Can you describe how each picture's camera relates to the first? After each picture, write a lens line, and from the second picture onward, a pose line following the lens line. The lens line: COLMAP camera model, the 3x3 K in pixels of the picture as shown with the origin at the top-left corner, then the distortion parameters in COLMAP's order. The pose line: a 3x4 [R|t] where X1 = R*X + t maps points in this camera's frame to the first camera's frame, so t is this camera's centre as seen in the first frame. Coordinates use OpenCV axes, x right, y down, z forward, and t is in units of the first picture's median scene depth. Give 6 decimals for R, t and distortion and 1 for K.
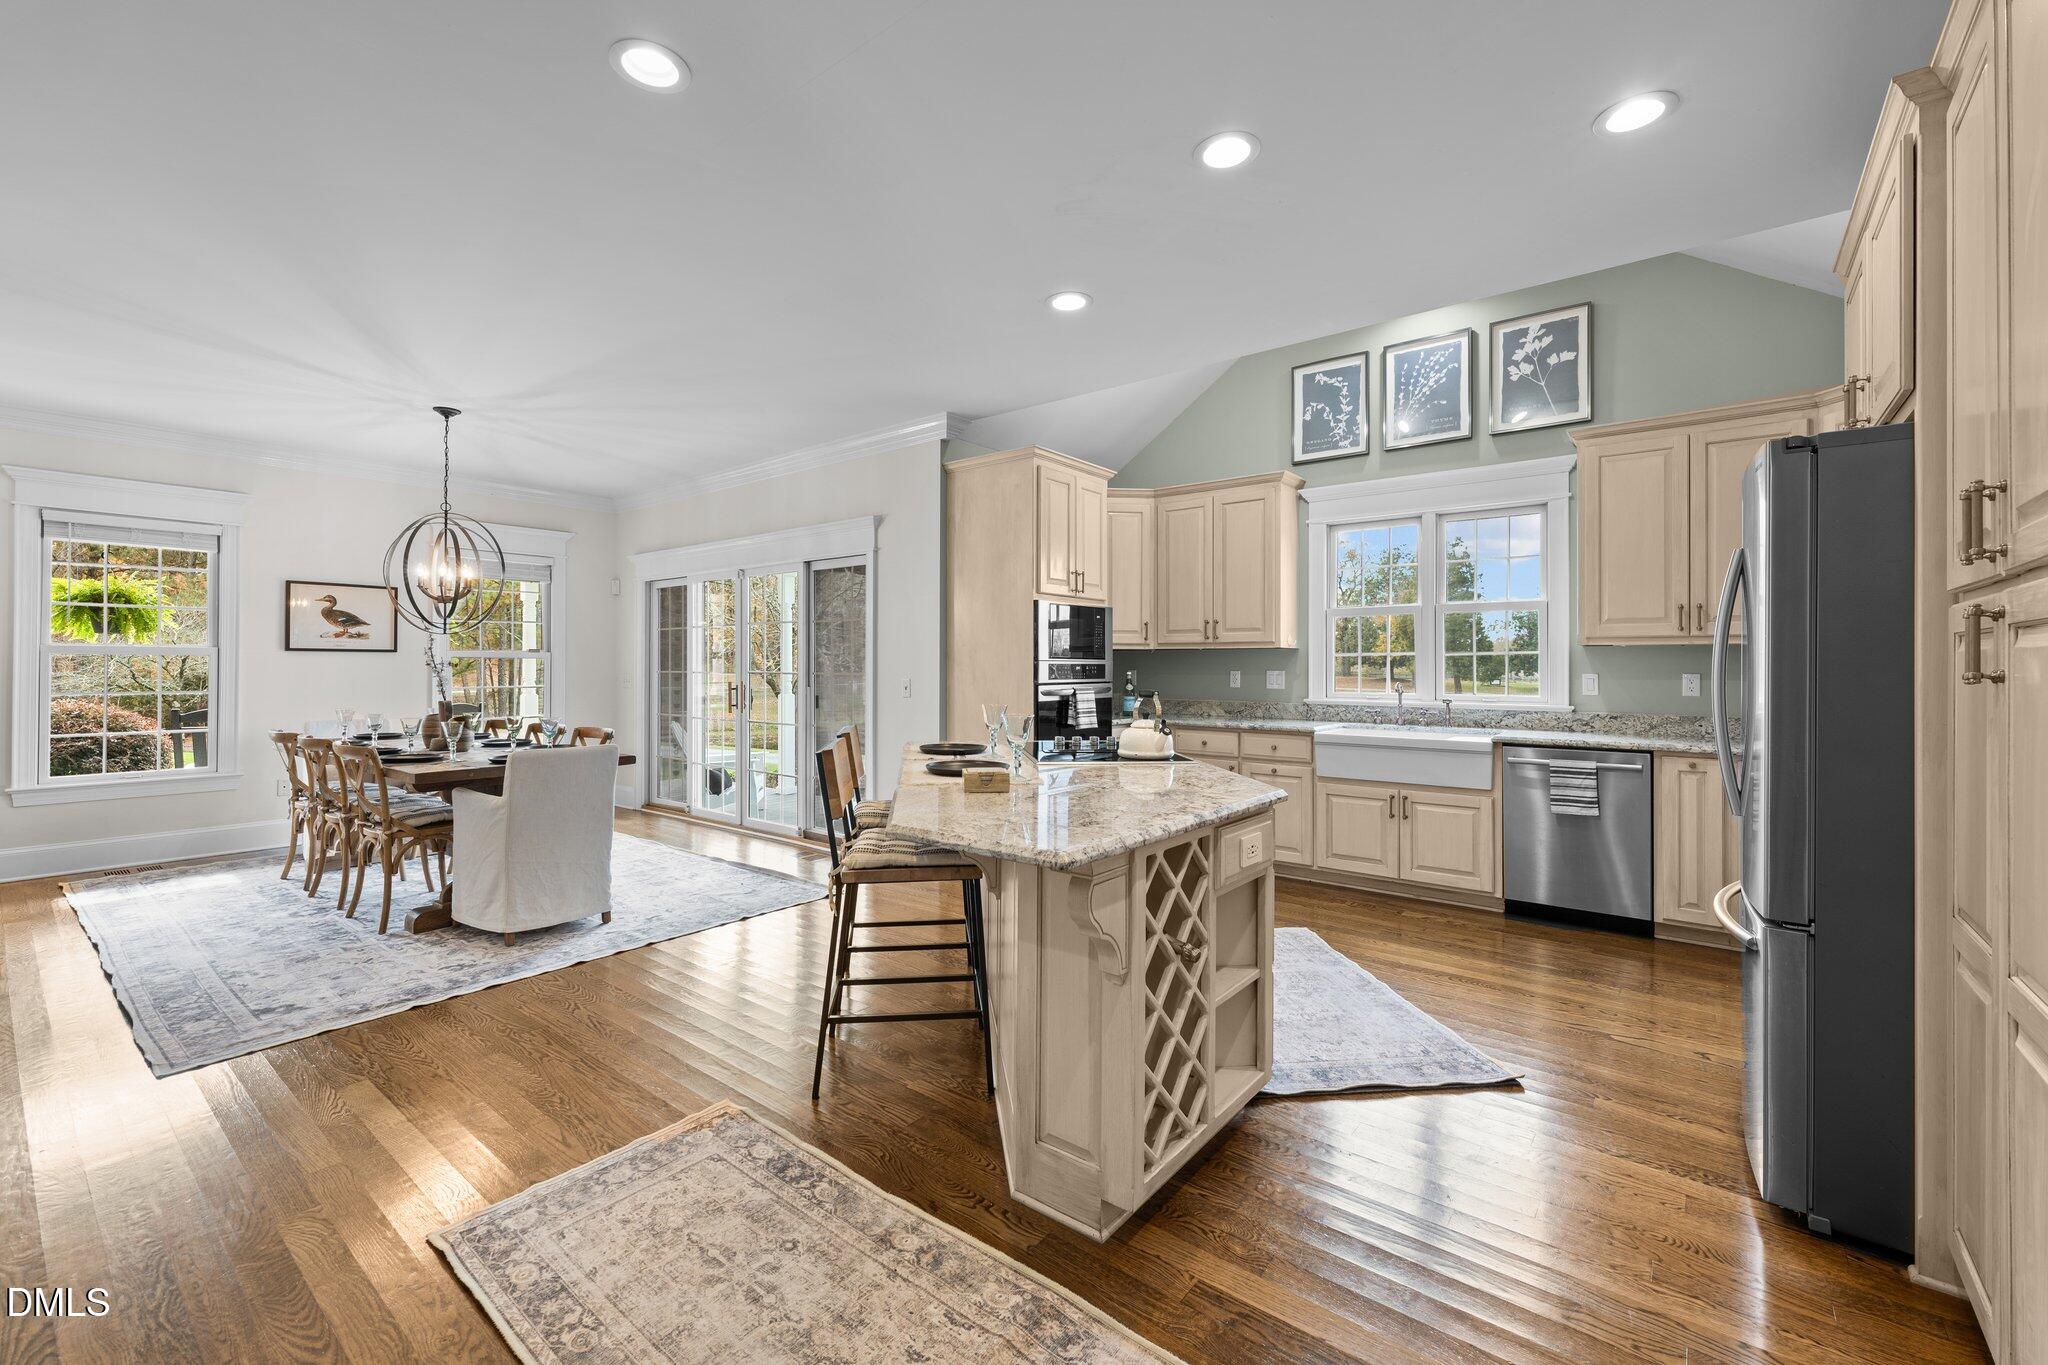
lens RADIAL K [[849.6, 0, 1016.1], [0, 849.6, 658.9], [0, 0, 1]] dist [0.000417, -0.000066]
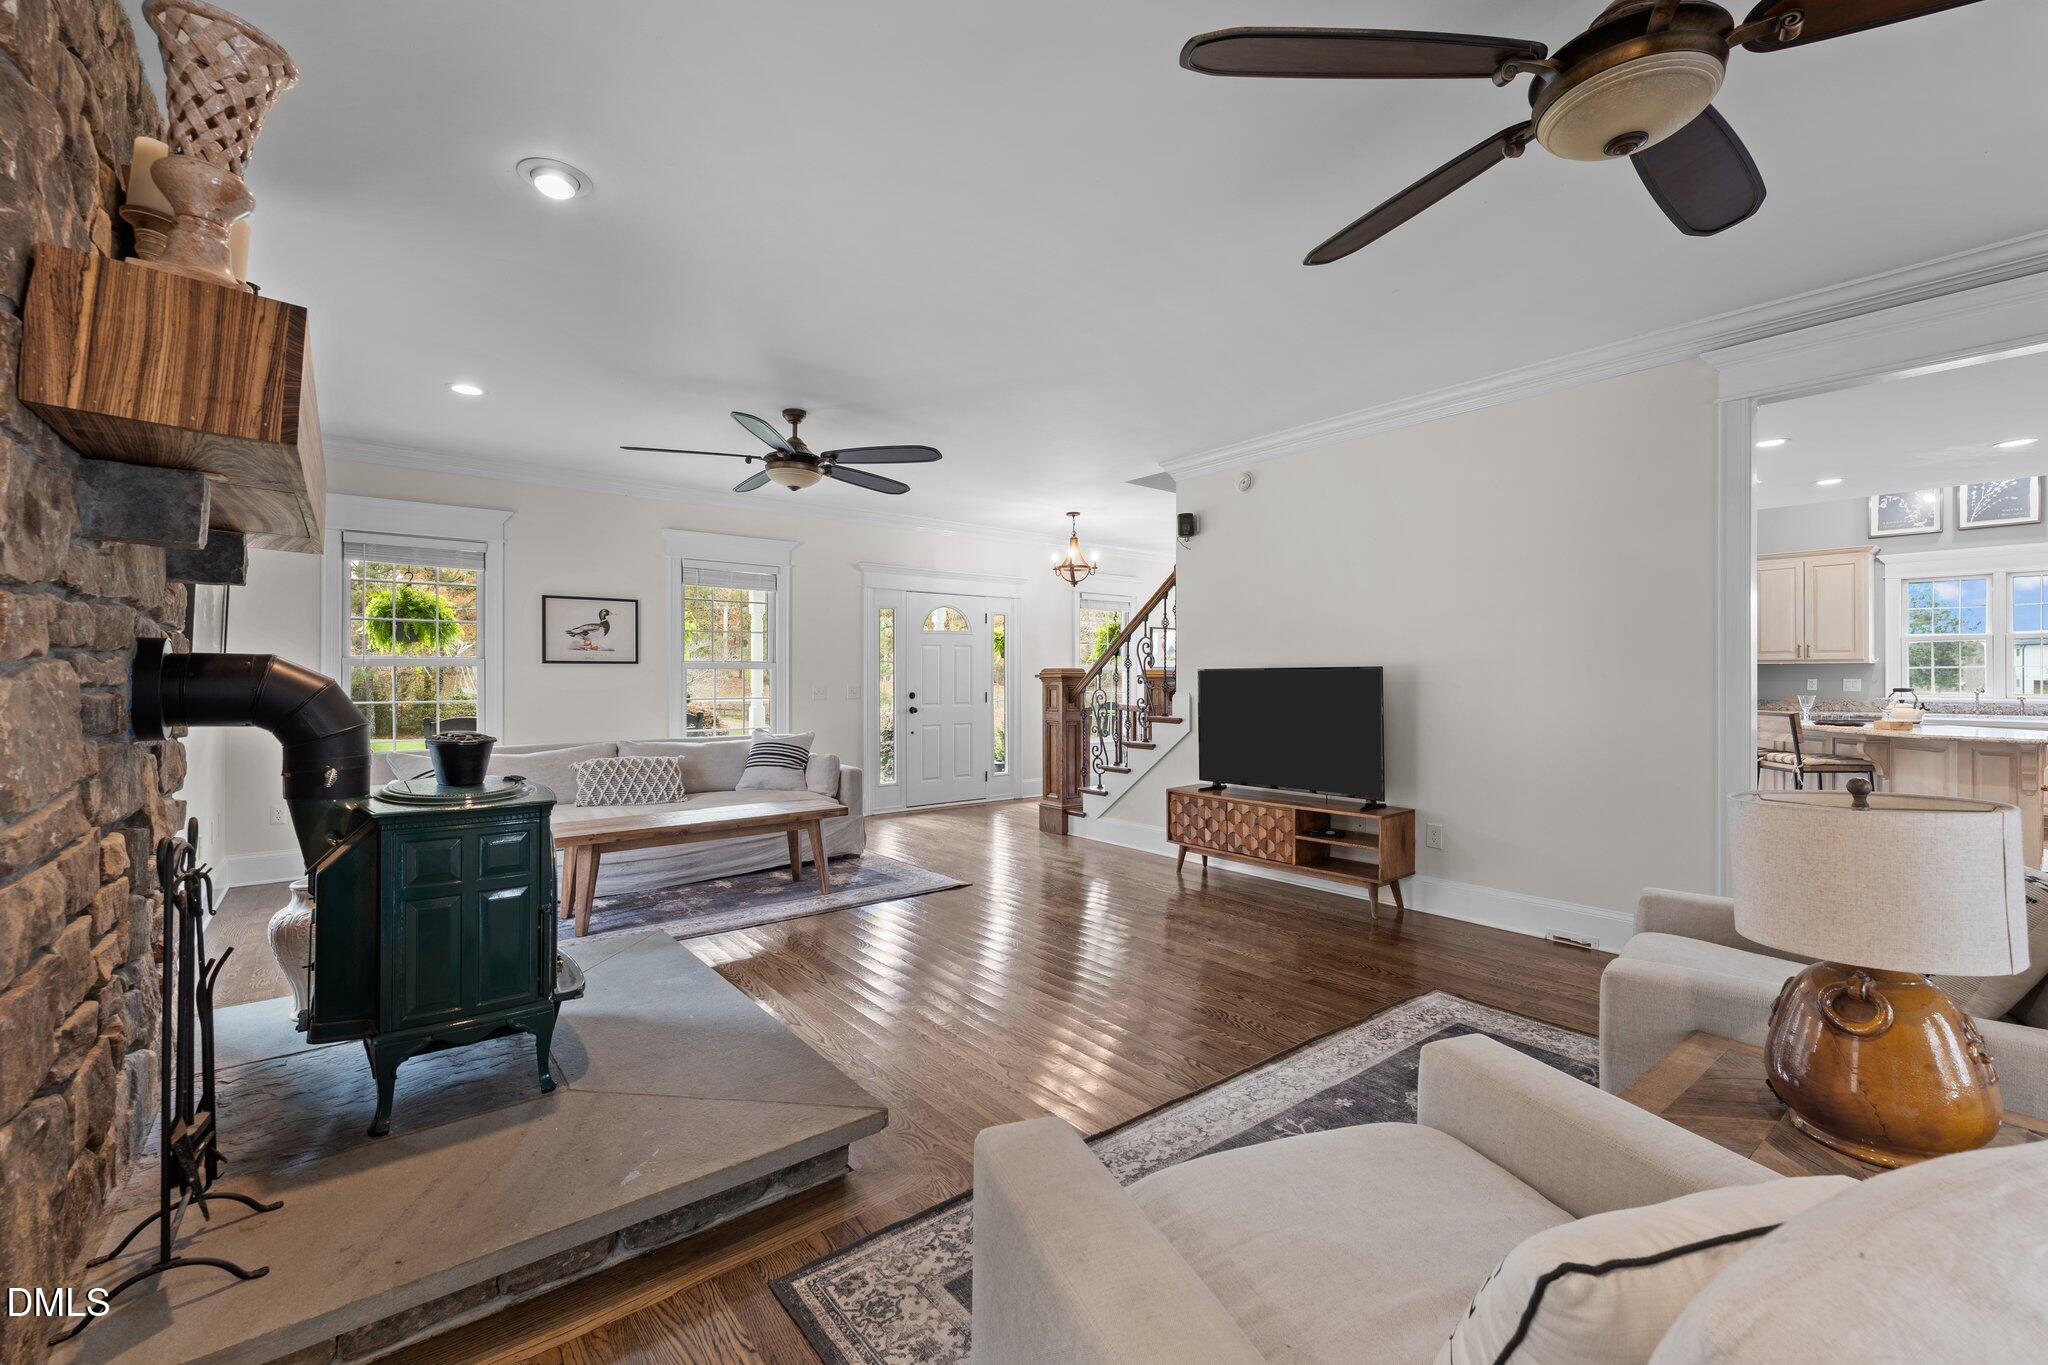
lens RADIAL K [[849.6, 0, 1016.1], [0, 849.6, 658.9], [0, 0, 1]] dist [0.000417, -0.000066]
pose [[0.975002, -0.001853, -0.222190, -0.888536], [0.001311, 0.999996, -0.002585, -0.021329], [0.222194, 0.002229, 0.975000, -0.854040]]
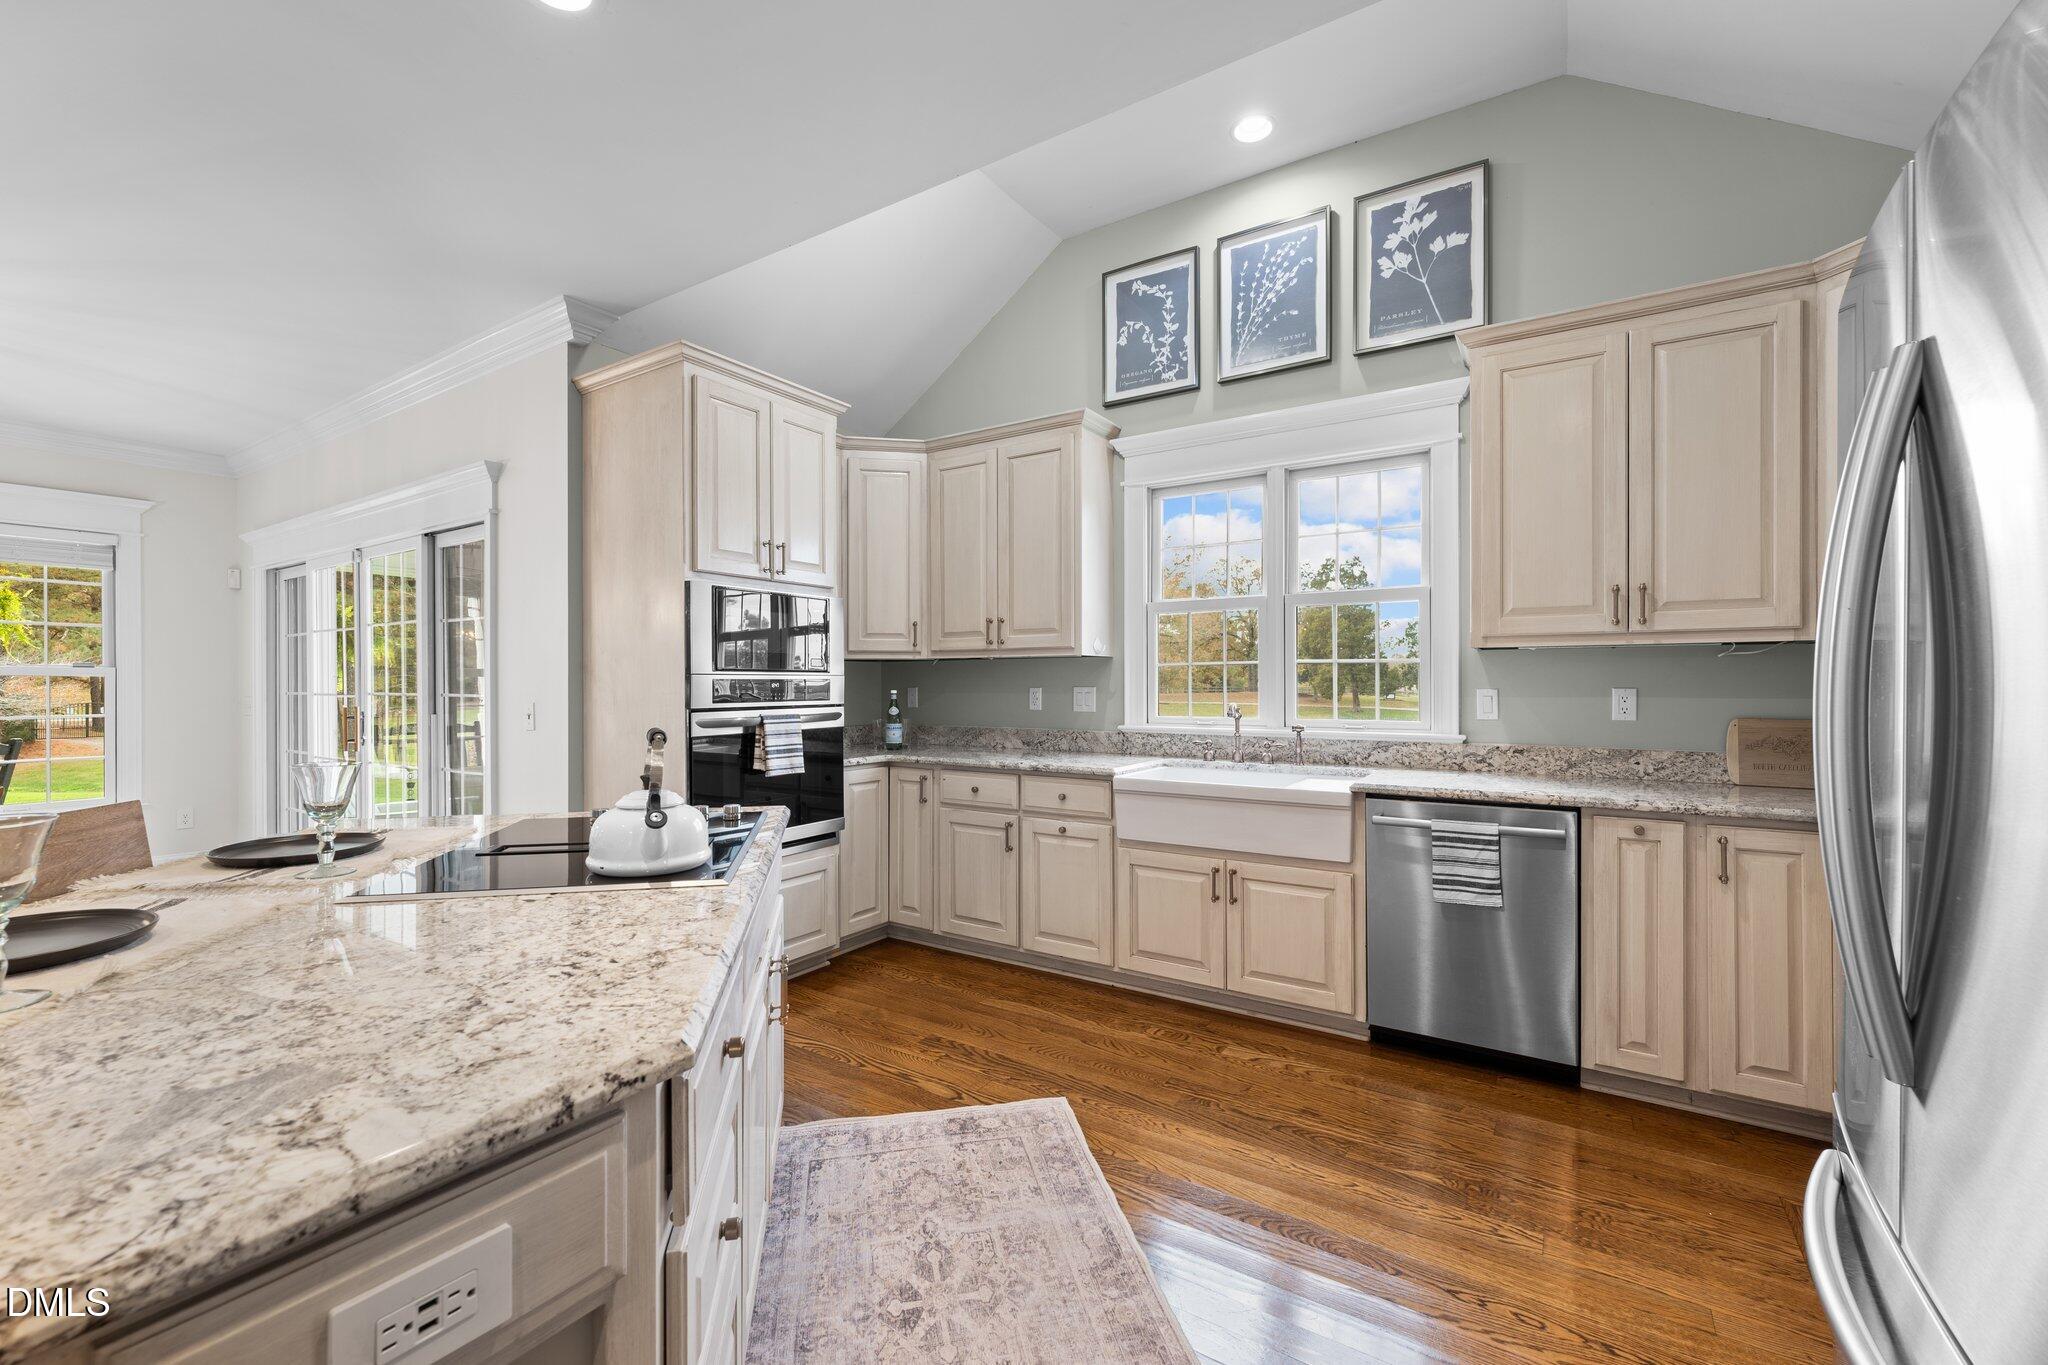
lens RADIAL K [[843.6, 0, 1024.0], [0, 843.6, 682.5], [0, 0, 1]] dist [0.000526, -0.000010]
pose [[0.994834, -0.005304, 0.101375, 0.206770], [0.004503, 0.999957, 0.008131, 0.004186], [-0.101414, -0.007632, 0.994815, 0.318802]]
